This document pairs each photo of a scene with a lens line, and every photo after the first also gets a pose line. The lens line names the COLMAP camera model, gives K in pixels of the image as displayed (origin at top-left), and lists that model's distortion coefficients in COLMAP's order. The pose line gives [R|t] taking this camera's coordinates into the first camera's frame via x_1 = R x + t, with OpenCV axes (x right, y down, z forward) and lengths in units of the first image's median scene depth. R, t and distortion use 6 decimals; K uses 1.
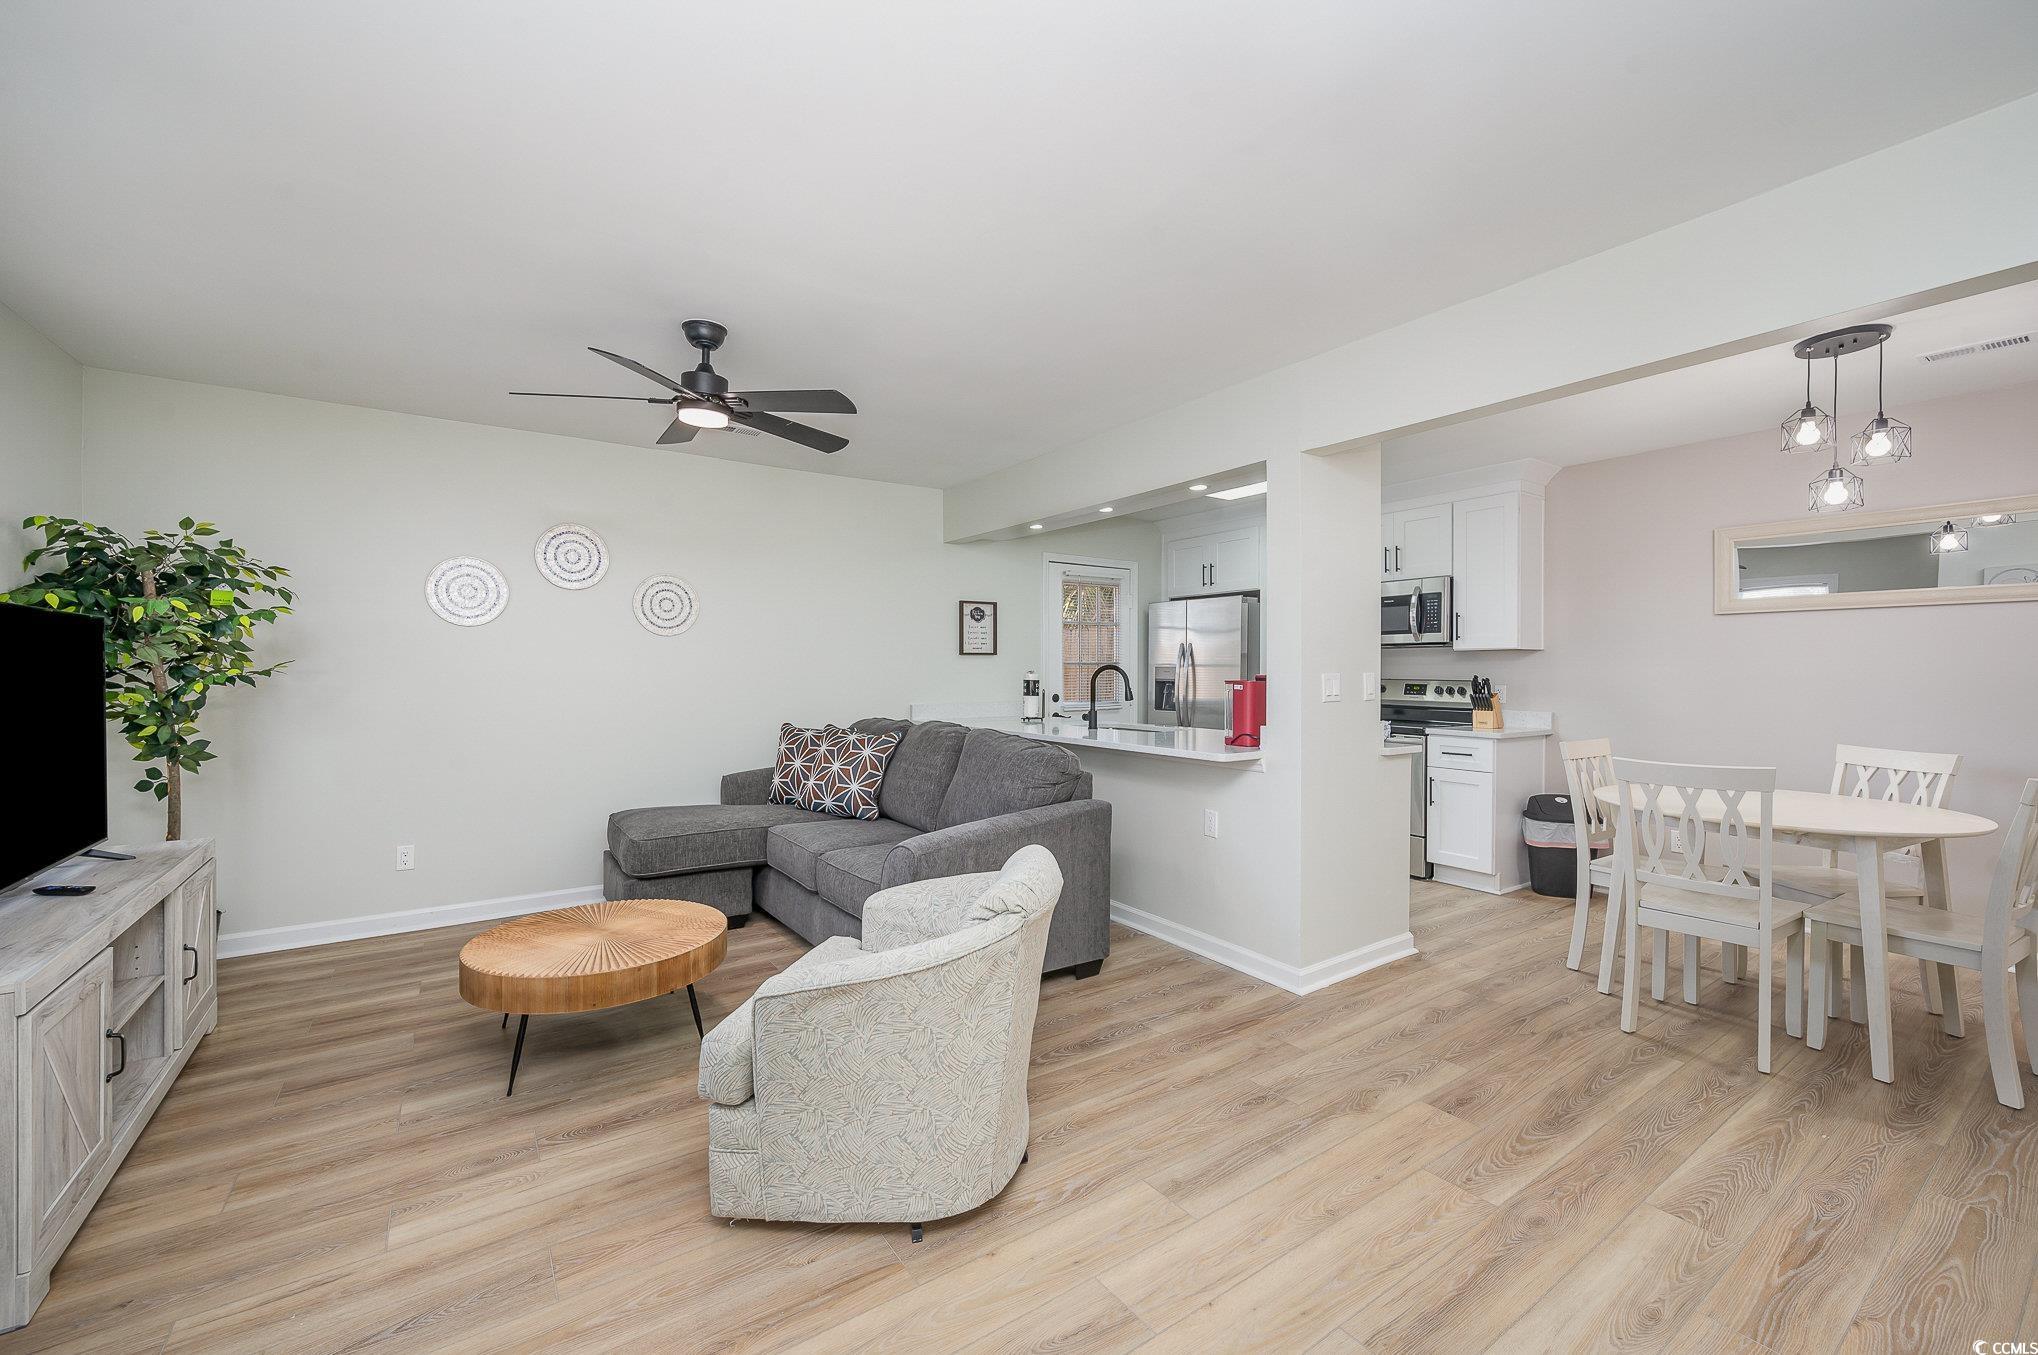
lens RADIAL K [[811.3, 0, 1020.0], [0, 811.3, 676.8], [0, 0, 1]] dist [0.000816, -0.000304]
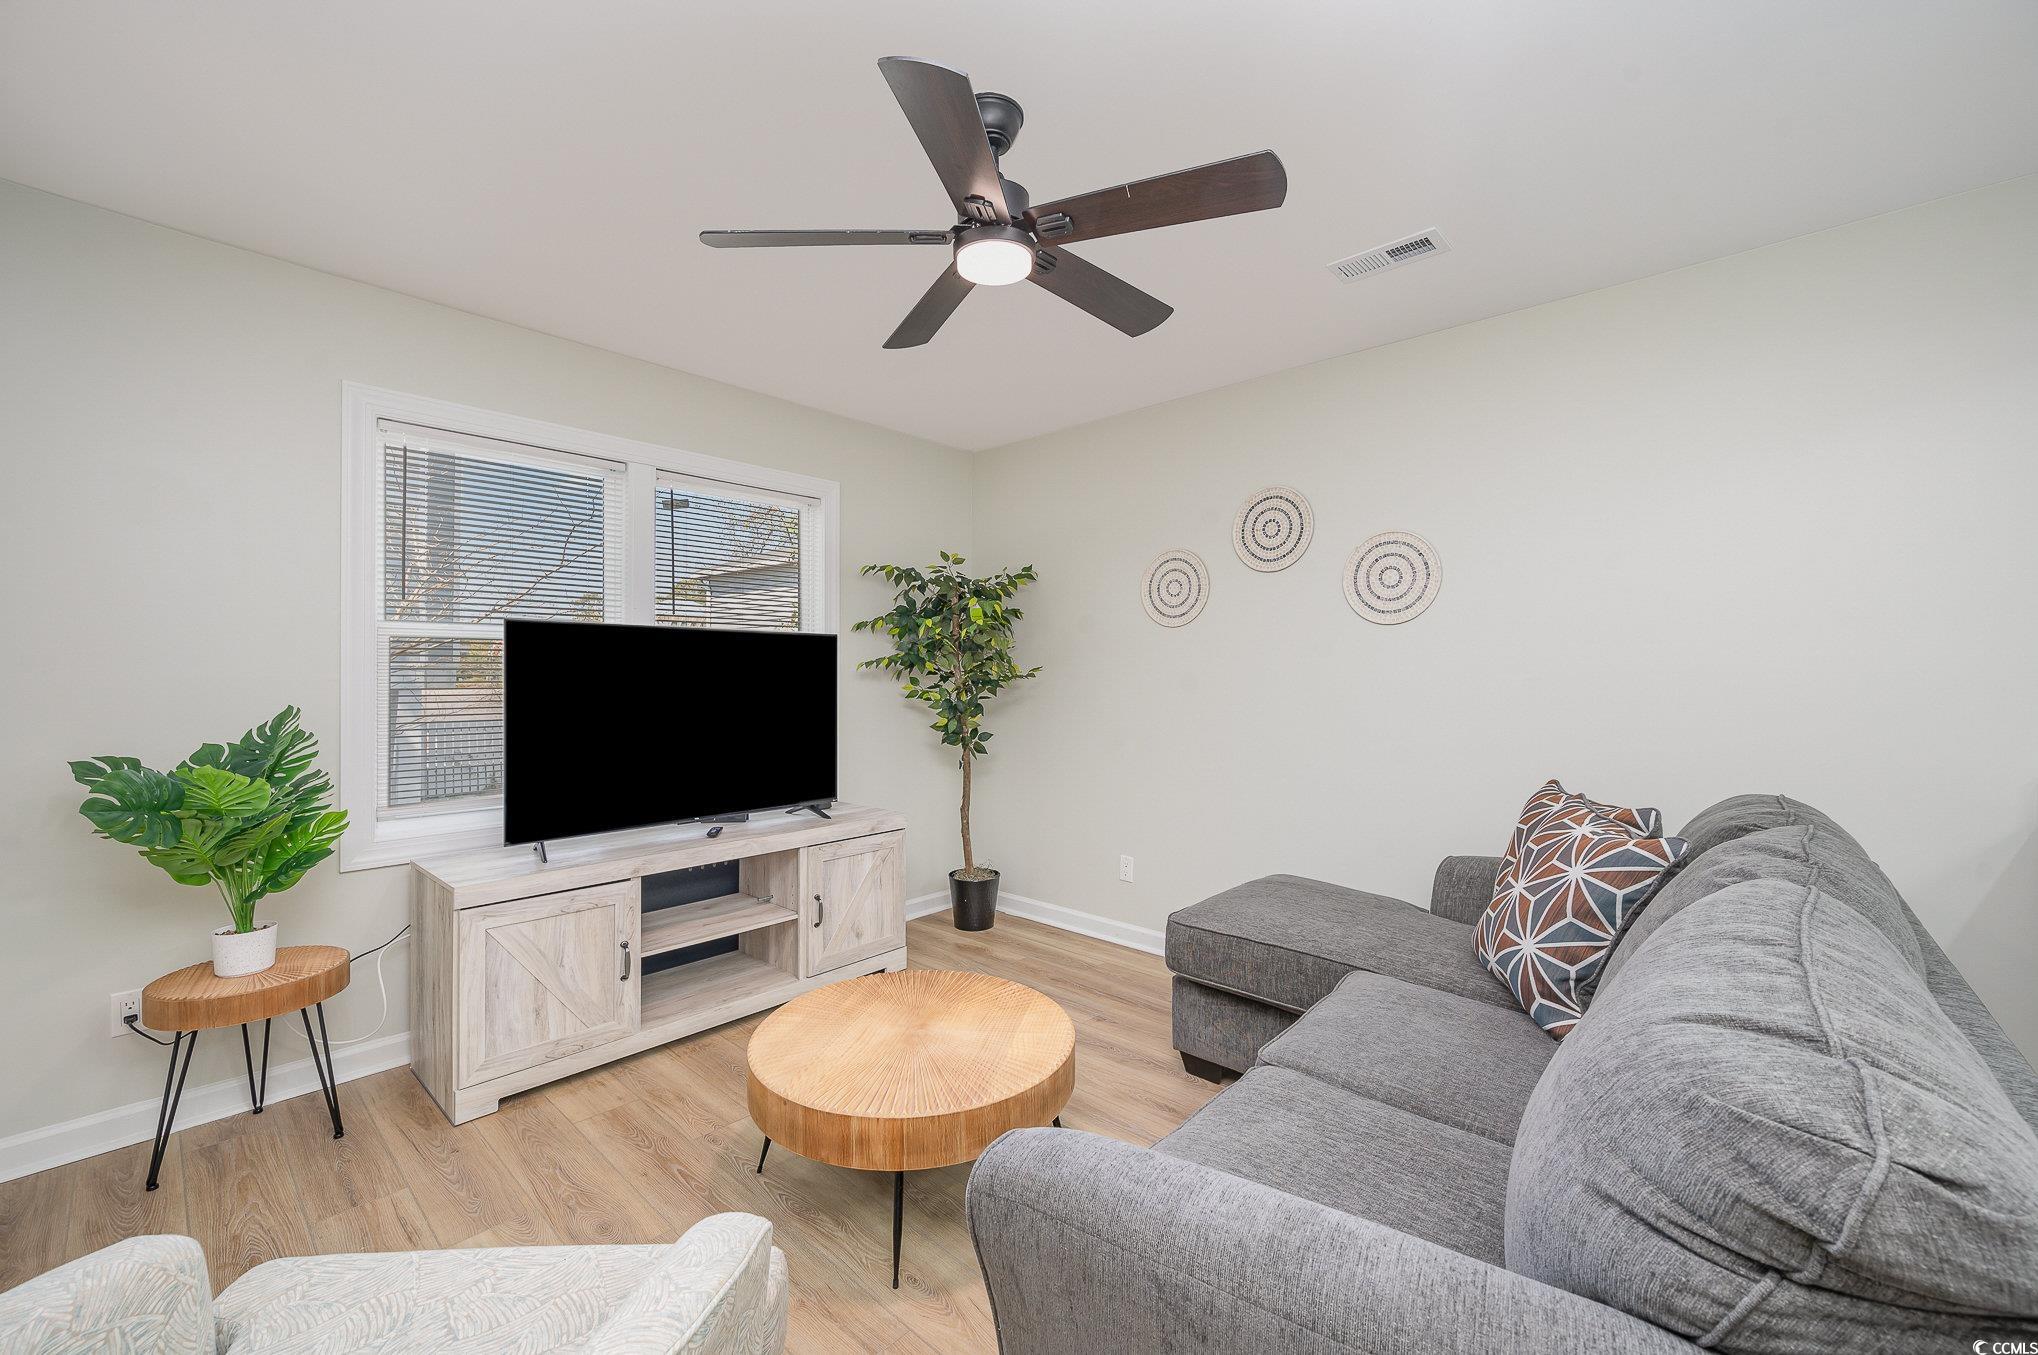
lens RADIAL K [[811.3, 0, 1026.5], [0, 811.3, 679.1], [0, 0, 1]] dist [0.000816, -0.000304]
pose [[0.230578, 0.004188, -0.973045, 0.142130], [-0.012185, 0.999925, 0.001416, -0.003467], [0.972977, 0.011530, 0.230612, 0.585479]]
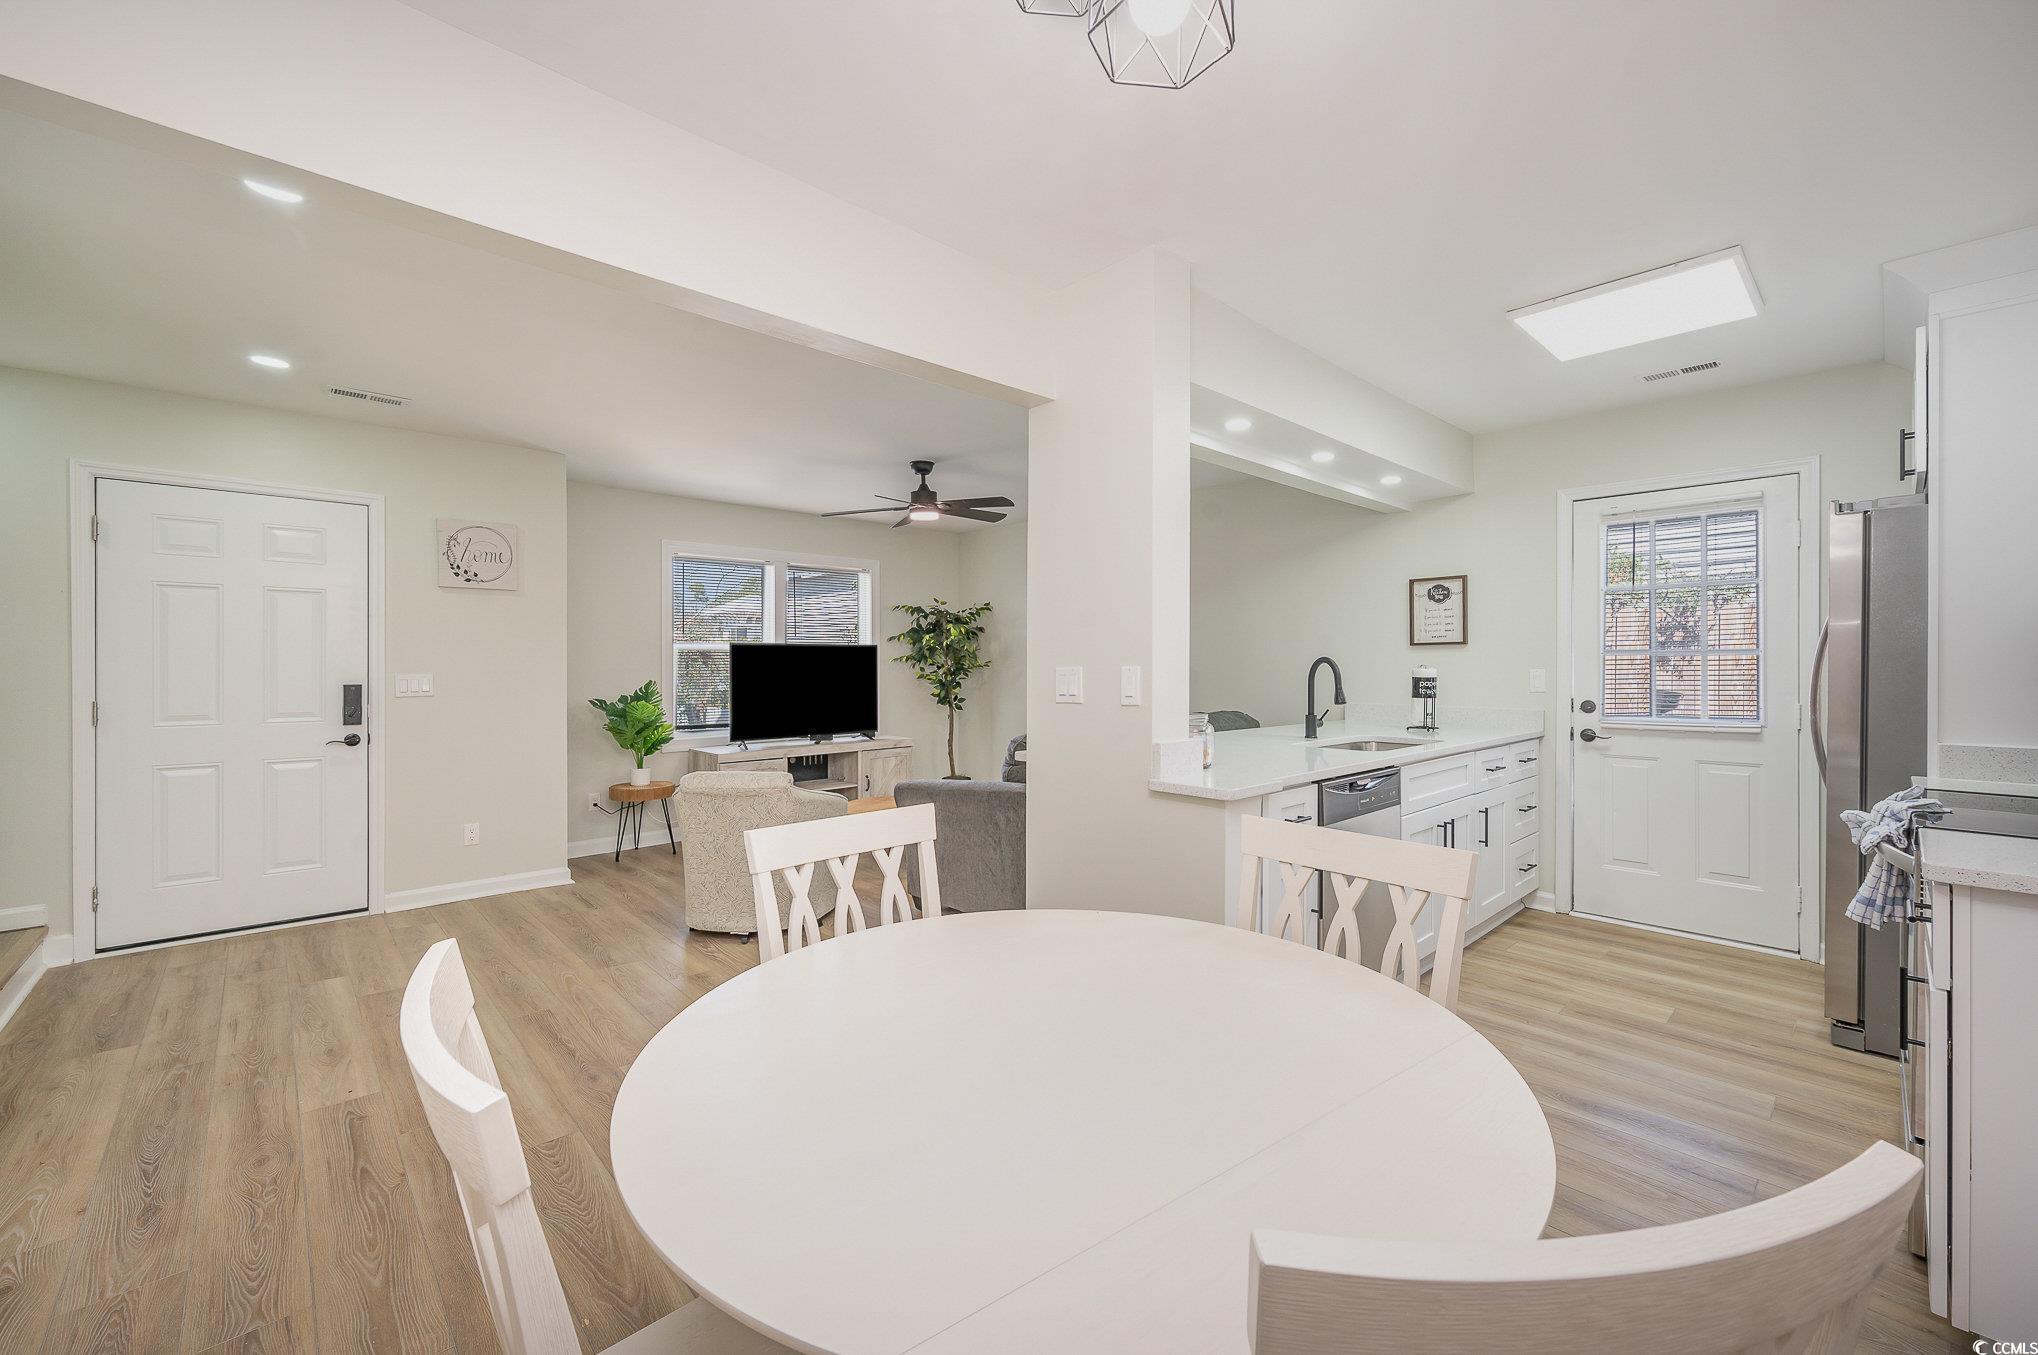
lens RADIAL K [[811.3, 0, 1026.3], [0, 811.3, 671.4], [0, 0, 1]] dist [0.000816, -0.000304]
pose [[0.151322, 0.006066, -0.988466, 0.872280], [-0.006490, 0.999966, 0.005143, -0.003681], [0.988463, 0.005637, 0.151357, 0.634116]]
